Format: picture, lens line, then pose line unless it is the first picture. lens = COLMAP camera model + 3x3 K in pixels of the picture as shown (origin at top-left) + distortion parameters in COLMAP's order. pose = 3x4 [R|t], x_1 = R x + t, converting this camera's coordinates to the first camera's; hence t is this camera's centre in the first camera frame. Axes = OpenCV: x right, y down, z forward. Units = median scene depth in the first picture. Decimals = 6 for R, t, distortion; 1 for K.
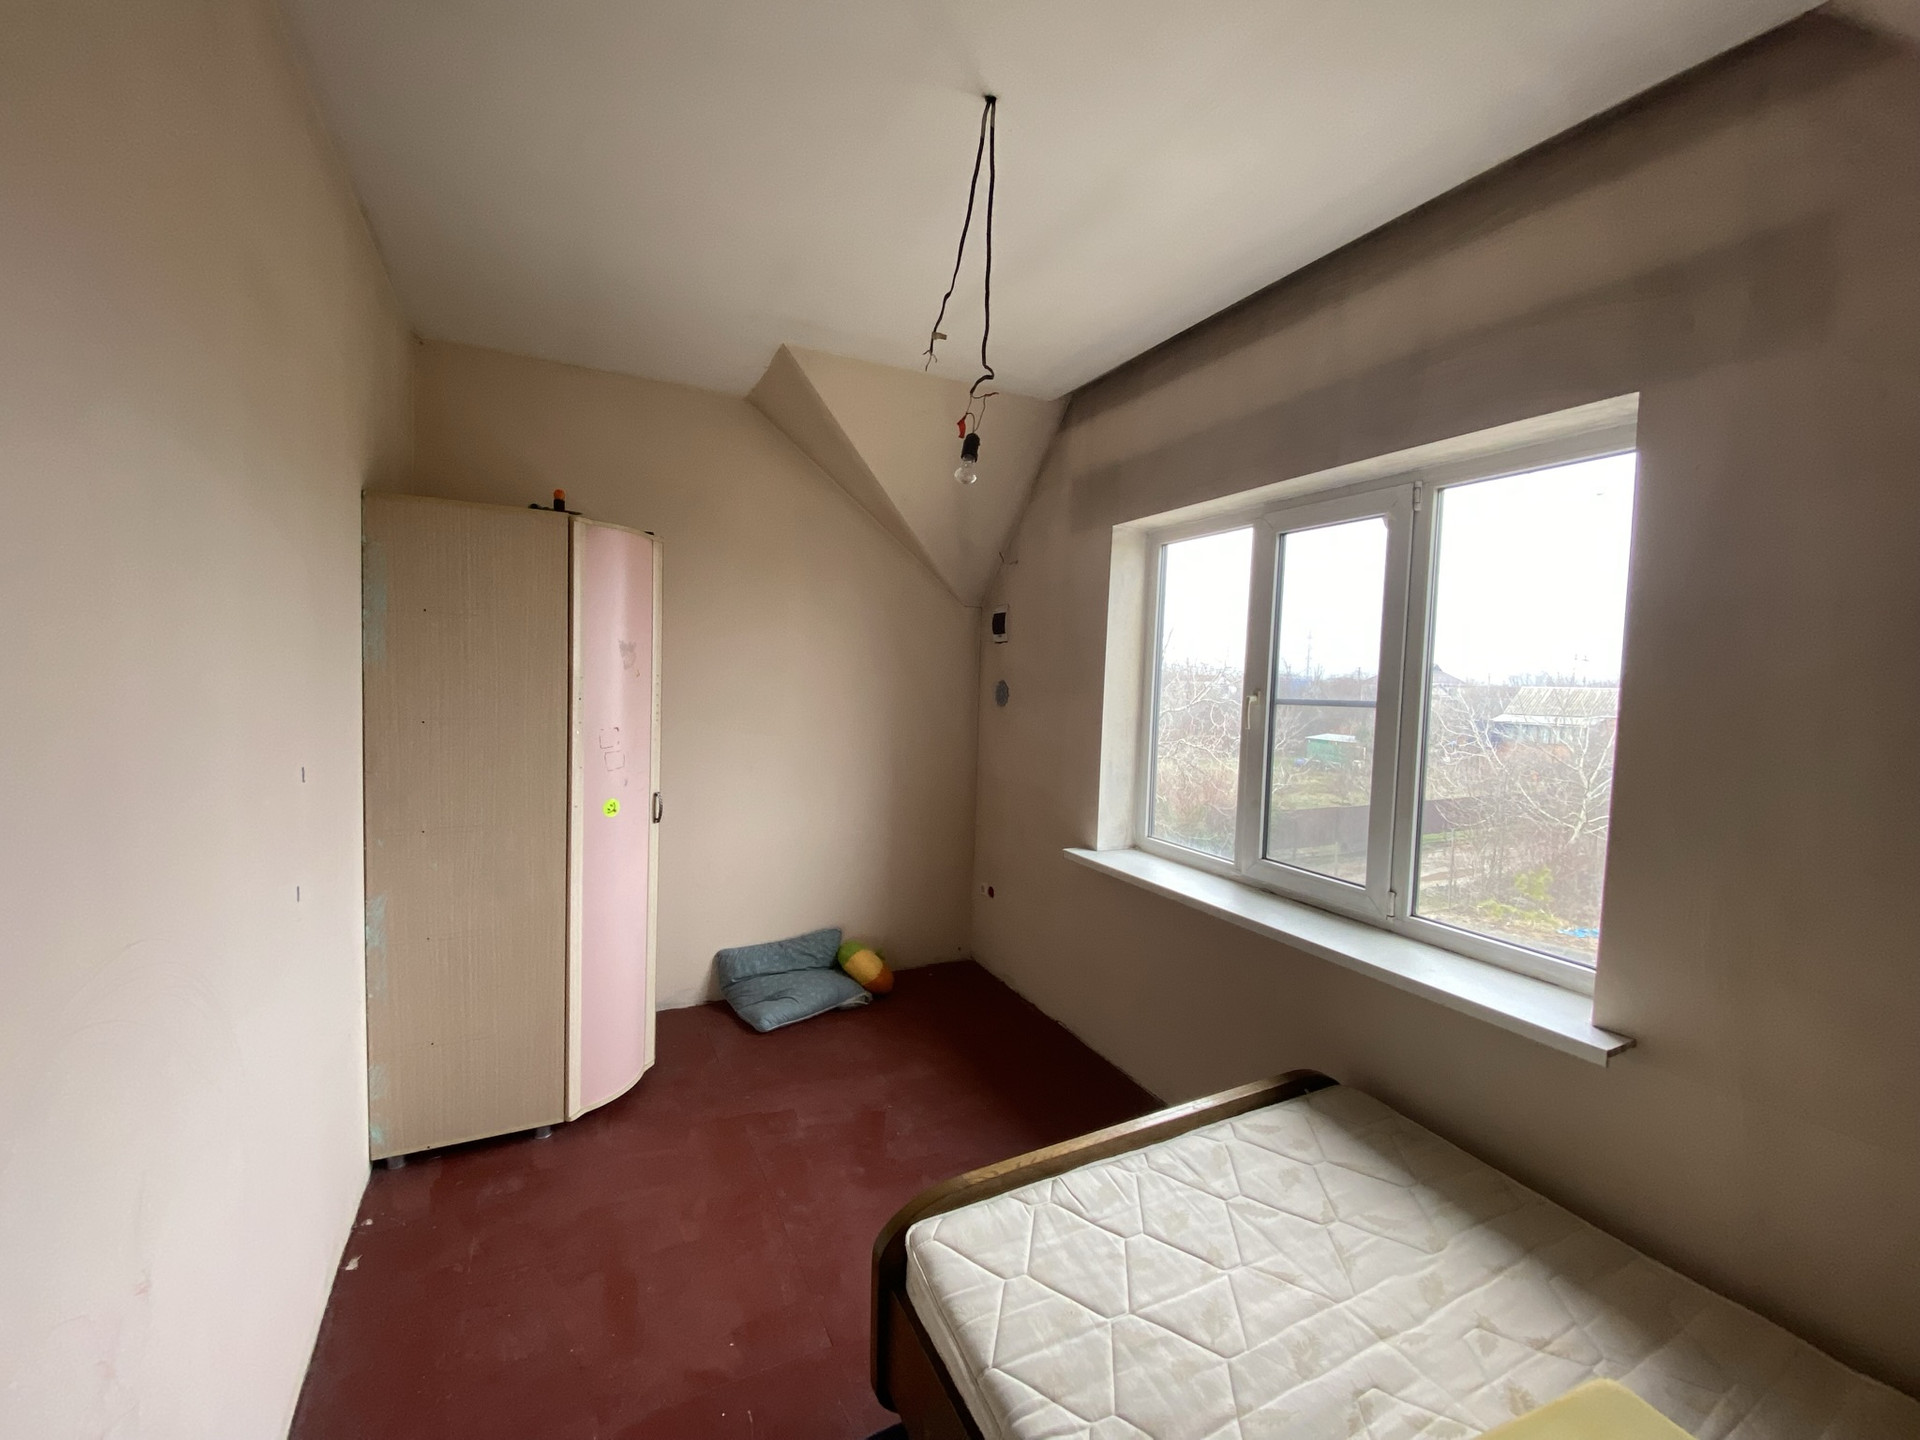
lens RADIAL K [[782.2, 0, 958.9], [0, 782.2, 718.4], [0, 0, 1]] dist [0.030496, -0.025655]
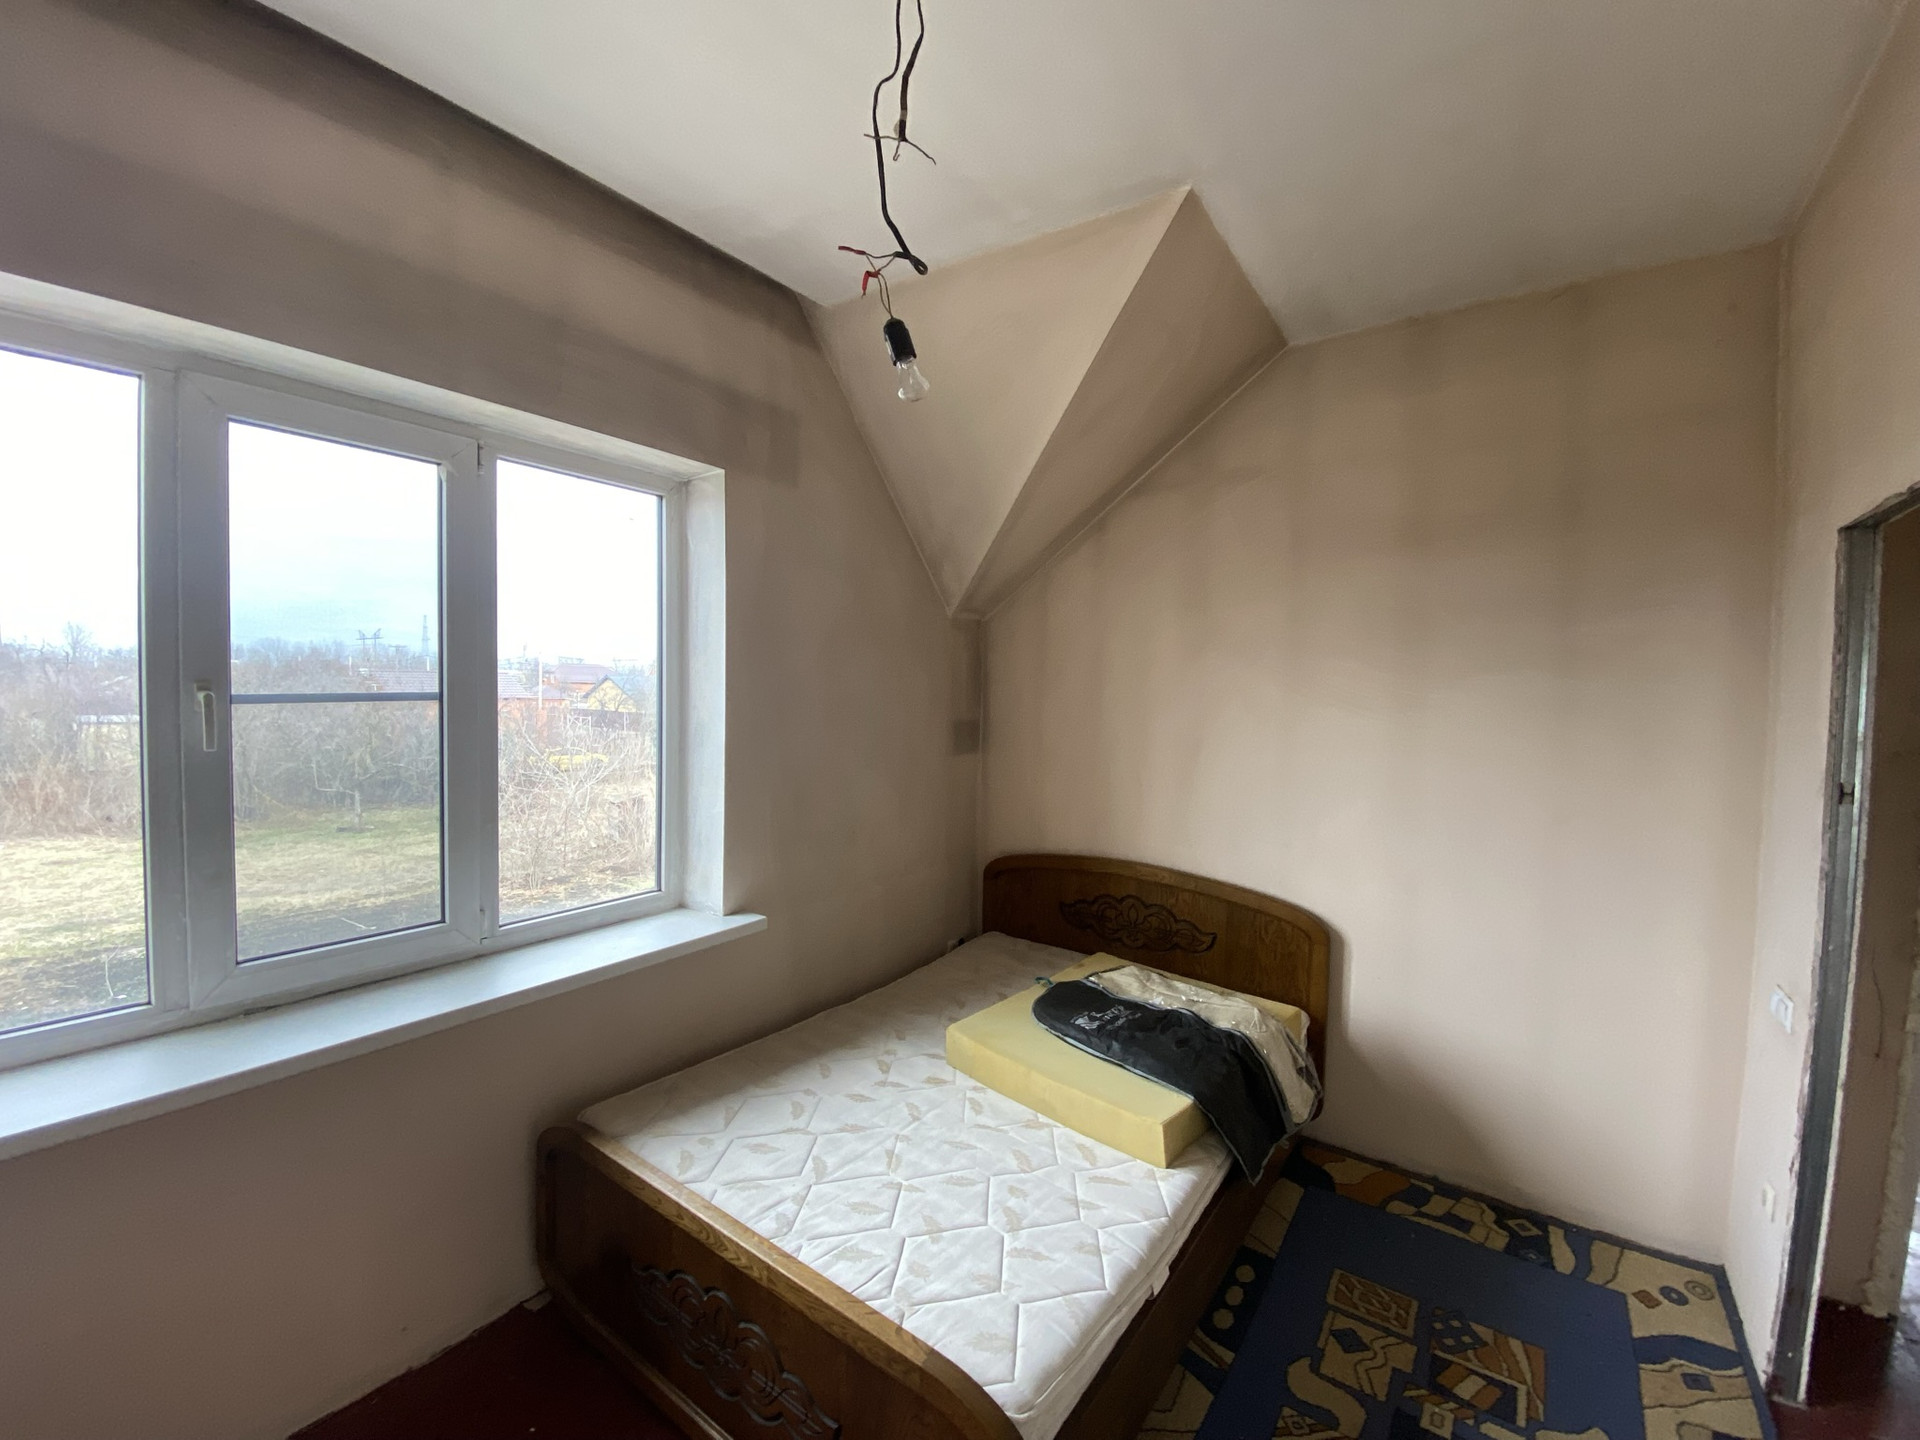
lens RADIAL K [[782.2, 0, 958.9], [0, 782.2, 718.4], [0, 0, 1]] dist [0.030496, -0.025655]
pose [[-0.460000, -0.073999, 0.884830, -0.479710], [0.017422, 0.995577, 0.092317, -0.066634], [-0.887748, 0.057881, -0.456676, 0.985633]]
